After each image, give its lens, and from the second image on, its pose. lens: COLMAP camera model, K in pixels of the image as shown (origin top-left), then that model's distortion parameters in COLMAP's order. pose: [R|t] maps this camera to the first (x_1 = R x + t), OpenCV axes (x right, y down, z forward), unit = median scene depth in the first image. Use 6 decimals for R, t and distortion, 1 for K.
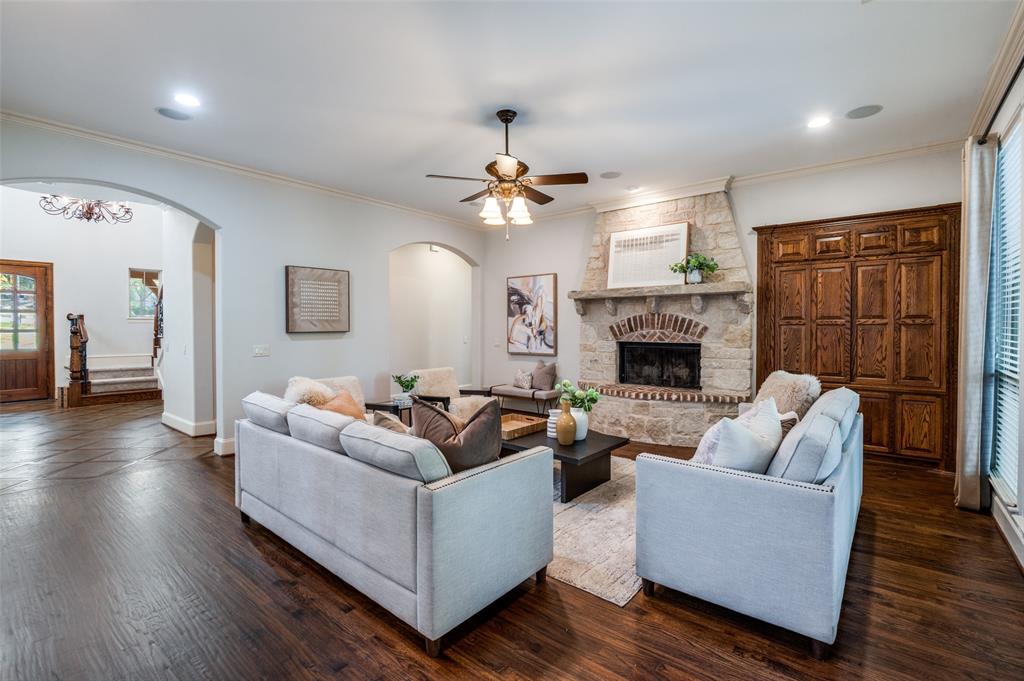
lens RADIAL K [[458.4, 0, 513.7], [0, 458.4, 331.9], [0, 0, 1]] dist [-0.013281, -0.000232]
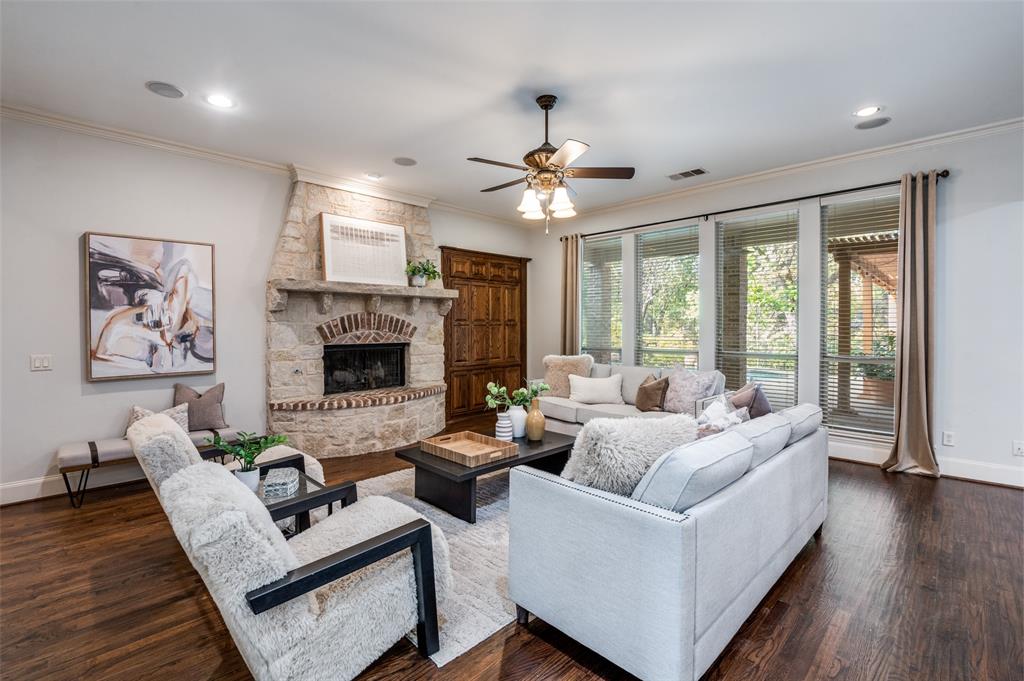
lens RADIAL K [[458.4, 0, 513.7], [0, 458.4, 331.9], [0, 0, 1]] dist [-0.013281, -0.000232]
pose [[0.093889, -0.012998, 0.995498, -0.585588], [0.015686, 0.999810, 0.011575, -0.007479], [-0.995459, 0.014529, 0.094075, 0.601432]]
